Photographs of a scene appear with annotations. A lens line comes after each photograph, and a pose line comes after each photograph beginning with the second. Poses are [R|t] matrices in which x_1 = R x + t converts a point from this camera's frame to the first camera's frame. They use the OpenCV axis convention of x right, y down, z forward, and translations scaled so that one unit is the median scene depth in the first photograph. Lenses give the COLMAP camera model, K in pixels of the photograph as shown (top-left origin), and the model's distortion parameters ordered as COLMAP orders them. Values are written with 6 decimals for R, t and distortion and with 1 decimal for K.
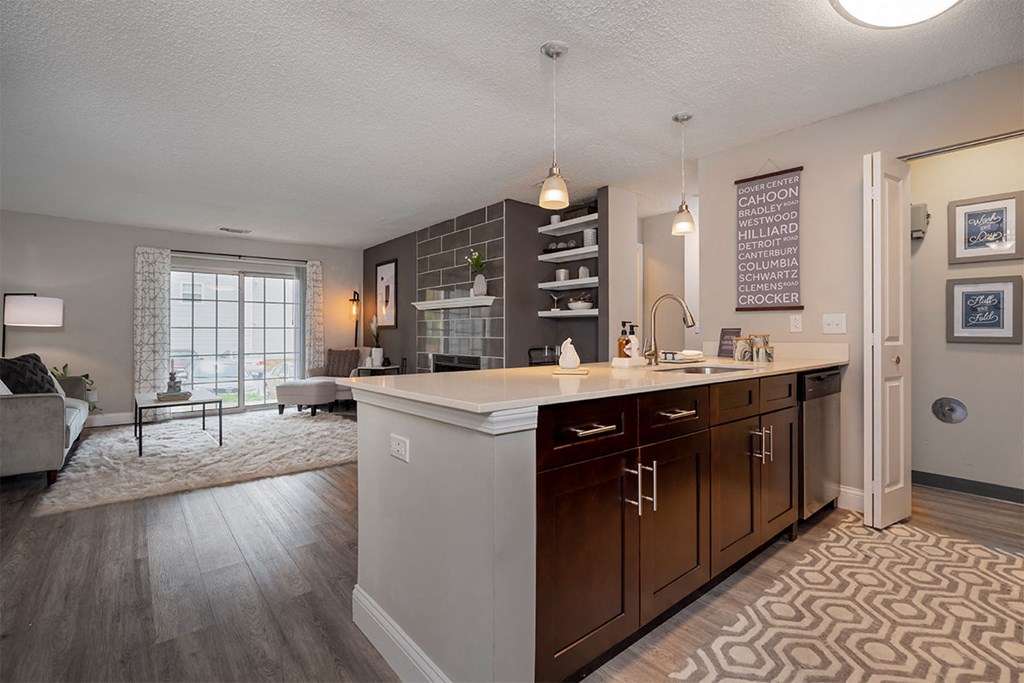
lens RADIAL K [[465.4, 0, 513.8], [0, 465.4, 336.7], [0, 0, 1]] dist [-0.002599, 0.002402]
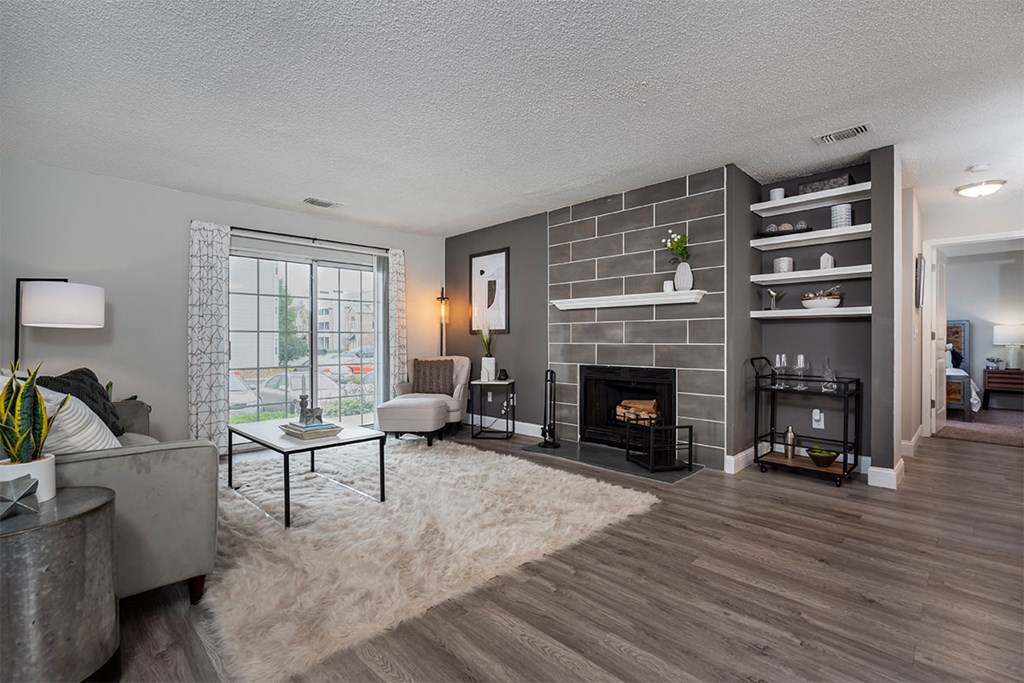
lens RADIAL K [[465.4, 0, 510.3], [0, 465.4, 340.9], [0, 0, 1]] dist [-0.002599, 0.002402]
pose [[0.995888, 0.000733, 0.090585, -0.418867], [0.000078, 0.999960, -0.008950, 0.003274], [-0.090588, 0.008920, 0.995849, 0.252674]]
